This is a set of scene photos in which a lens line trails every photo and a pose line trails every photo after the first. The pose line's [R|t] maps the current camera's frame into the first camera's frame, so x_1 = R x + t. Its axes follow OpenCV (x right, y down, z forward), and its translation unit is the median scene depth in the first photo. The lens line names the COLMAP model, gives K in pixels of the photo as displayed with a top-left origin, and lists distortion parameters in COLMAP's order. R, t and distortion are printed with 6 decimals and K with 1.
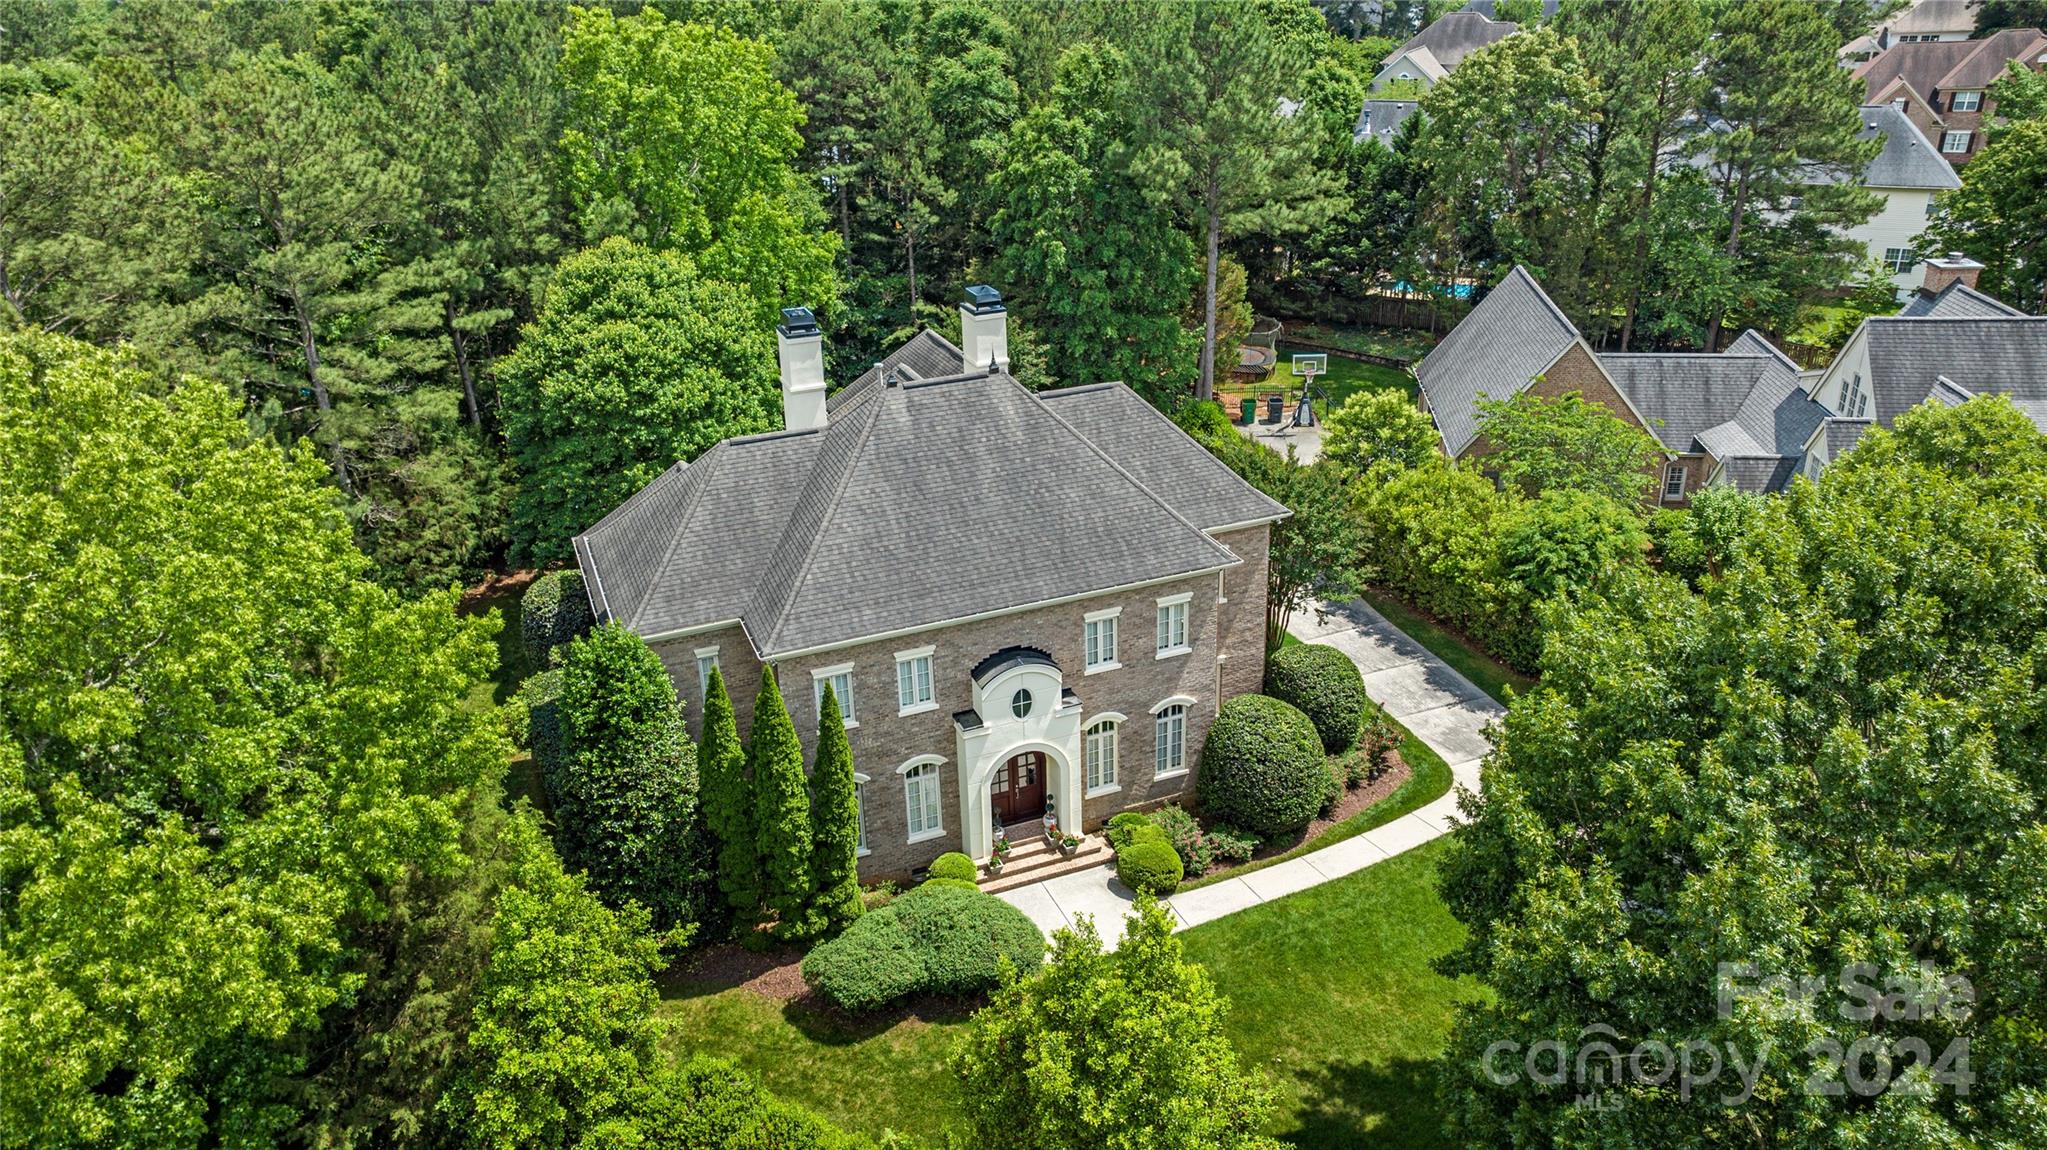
lens RADIAL K [[1462.6, 0, 1023.1], [0, 1462.6, 570.3], [0, 0, 1]] dist [-0.010979, -0.003002]
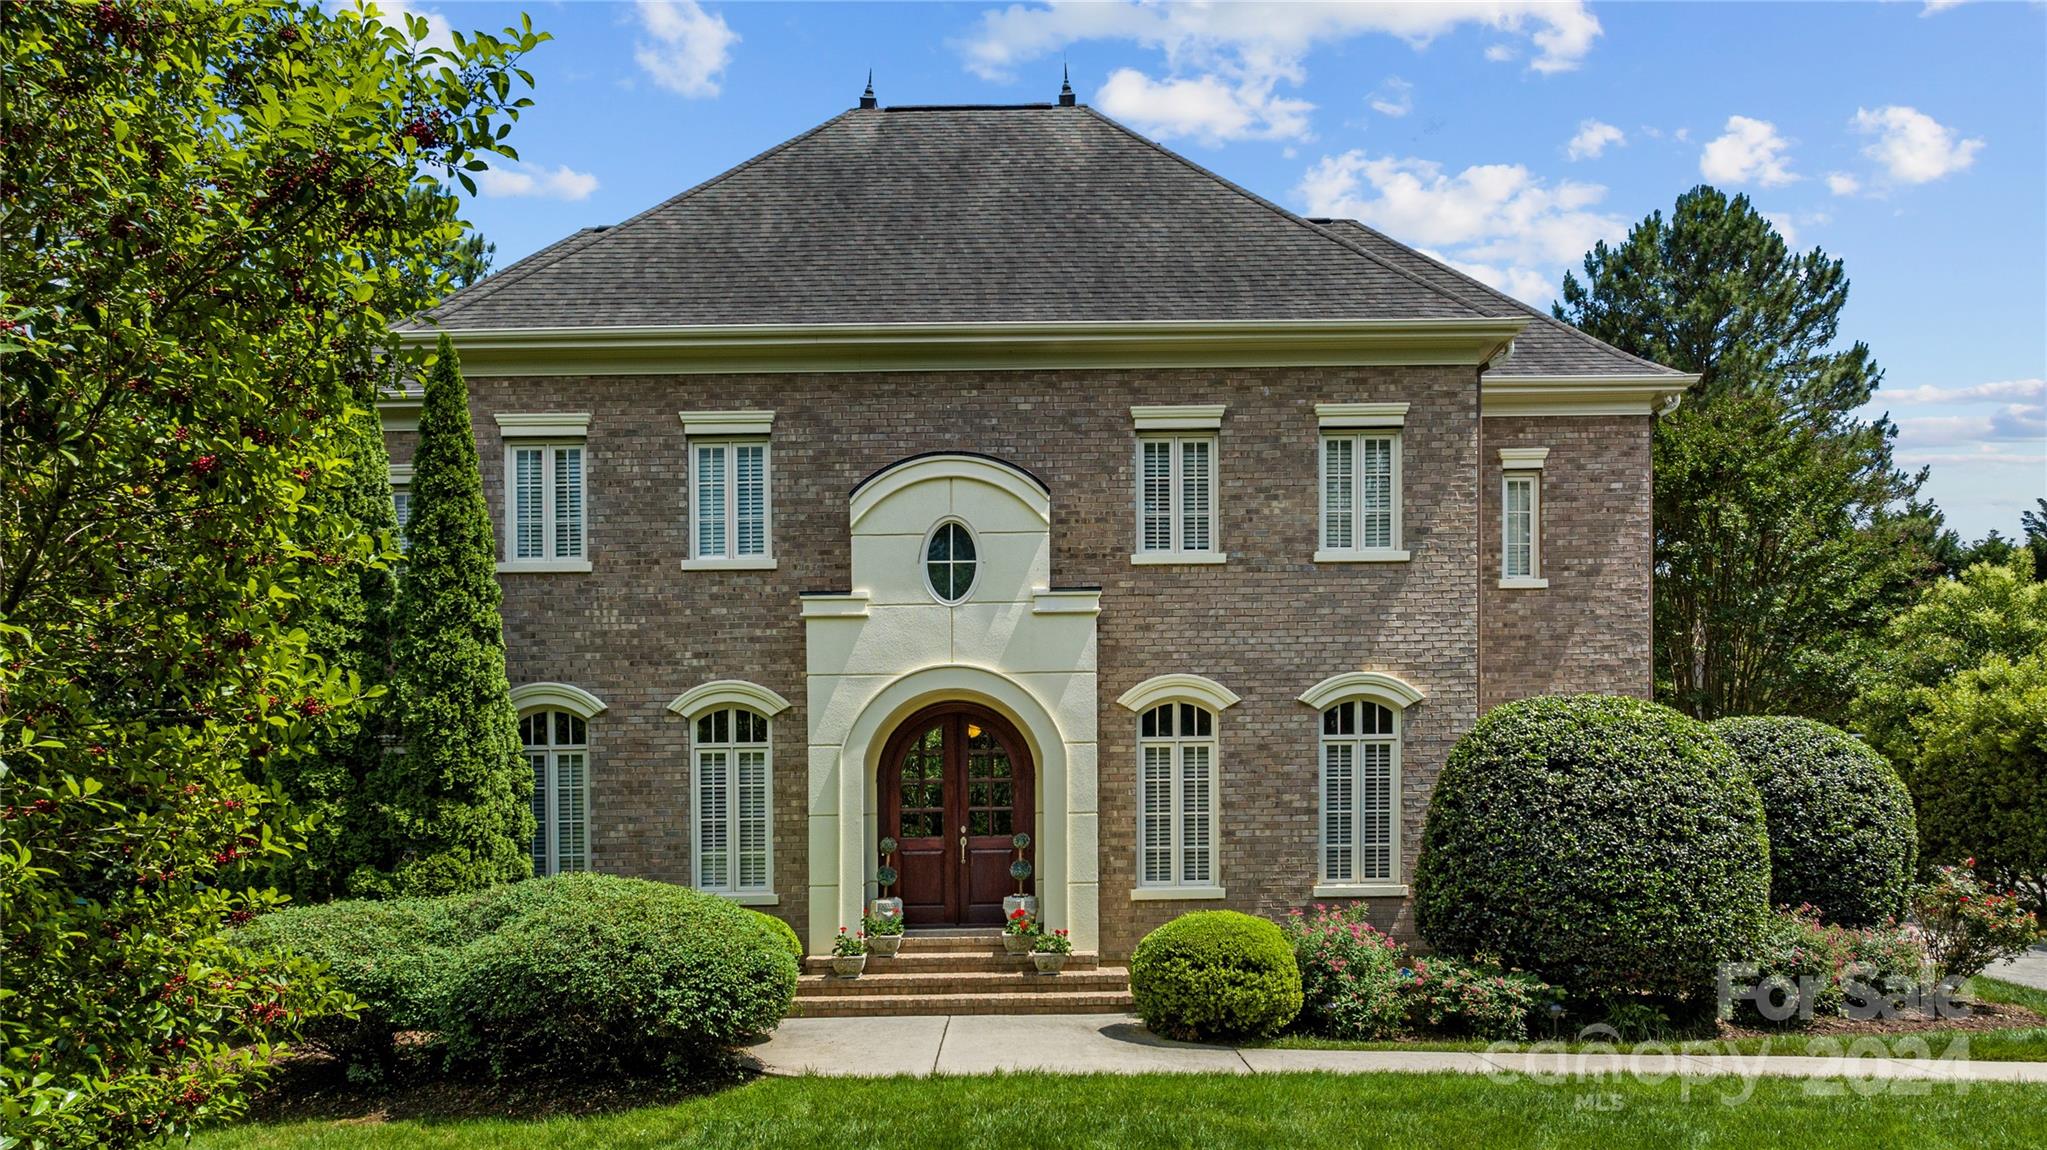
lens RADIAL K [[1462.6, 0, 1035.4], [0, 1462.6, 769.6], [0, 0, 1]] dist [-0.010979, -0.003002]
pose [[0.928507, 0.024904, -0.370479, 0.143596], [-0.169009, 0.916748, -0.361952, 0.234357], [0.330622, 0.398689, 0.855416, 0.522752]]
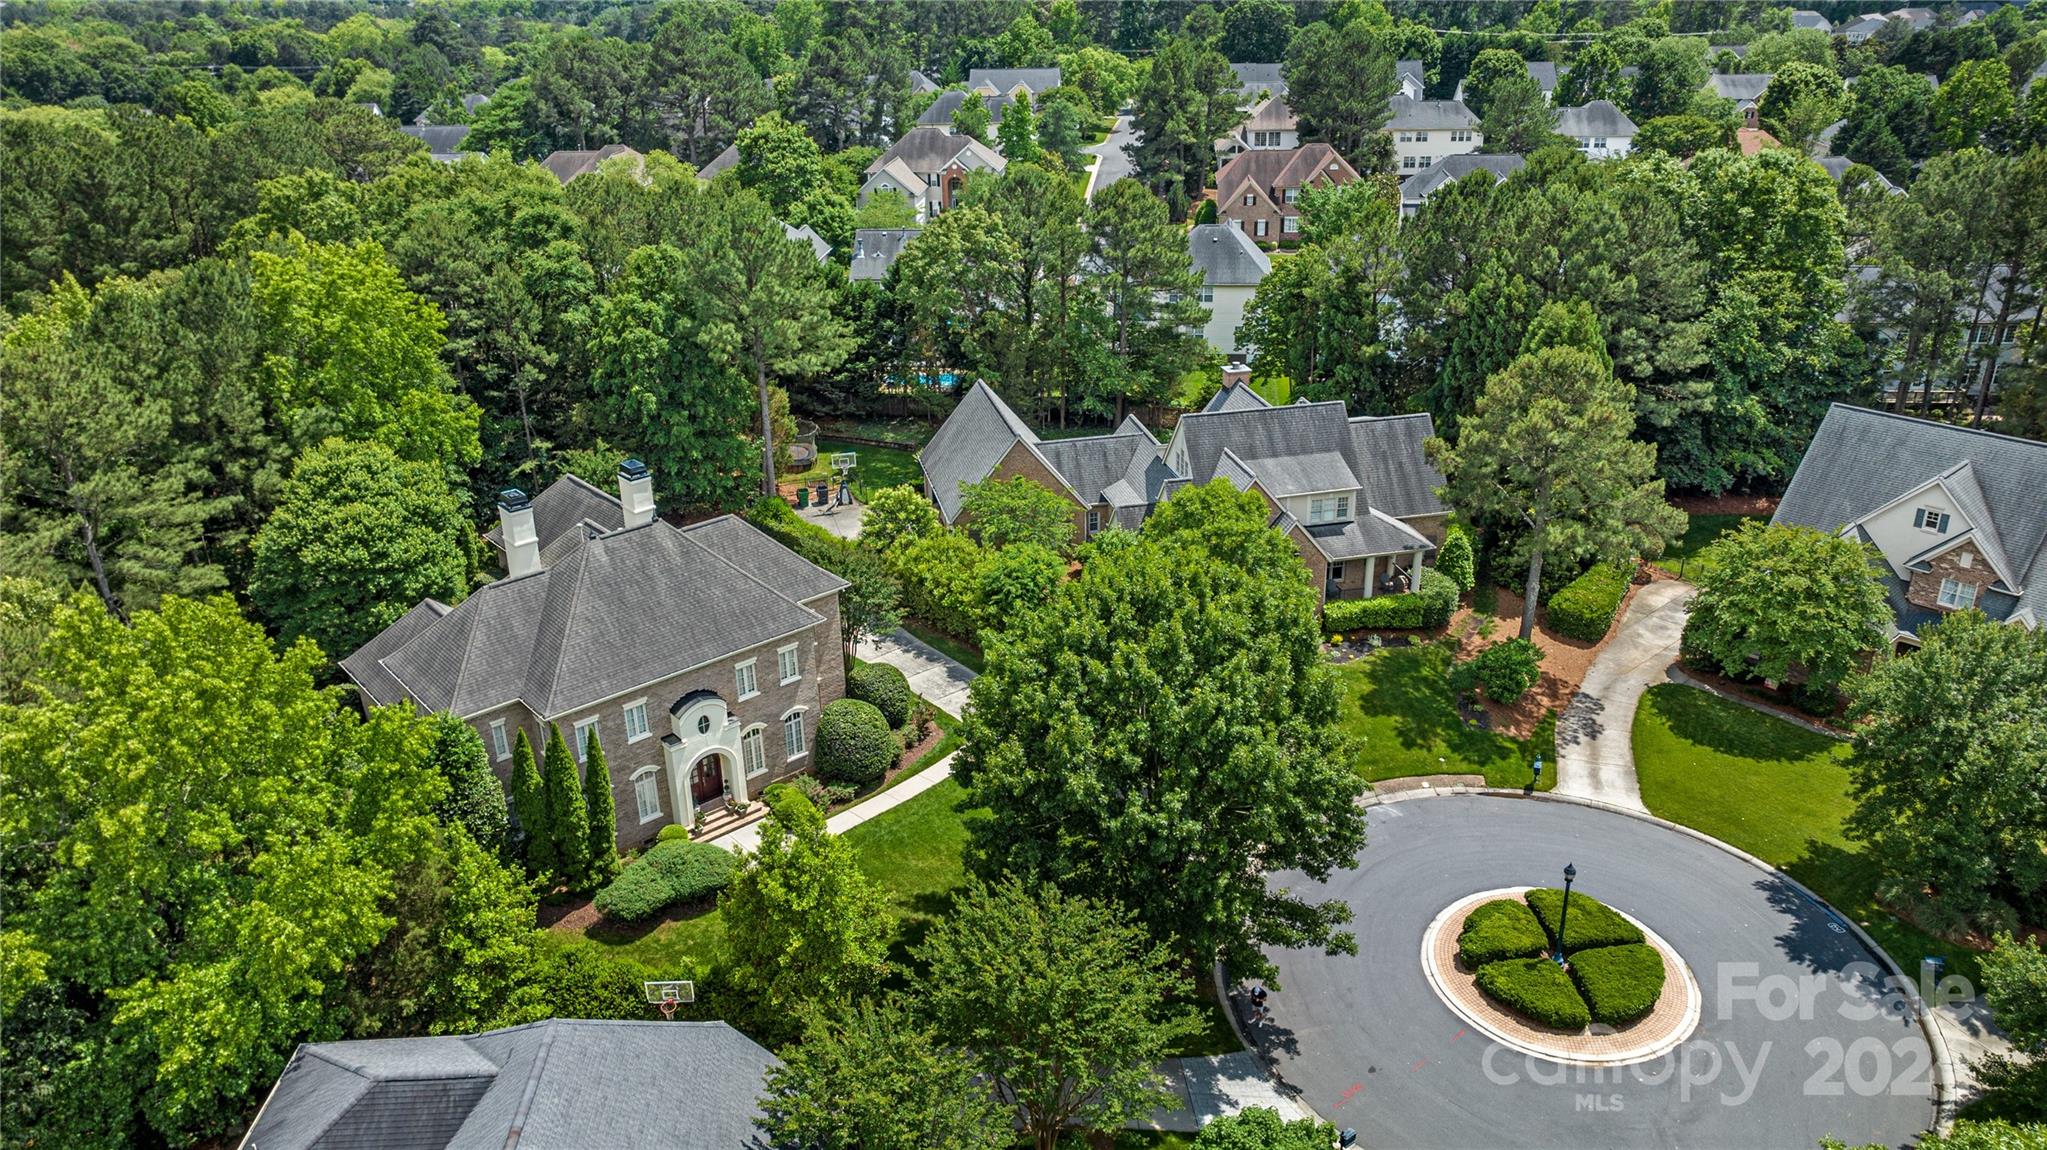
lens RADIAL K [[1462.6, 0, 1028.4], [0, 1462.6, 575.3], [0, 0, 1]] dist [-0.010979, -0.003002]
pose [[0.943962, -0.123834, 0.305942, -0.106929], [0.128765, 0.991667, 0.004094, -0.026181], [-0.303900, 0.035530, 0.952041, -0.515335]]
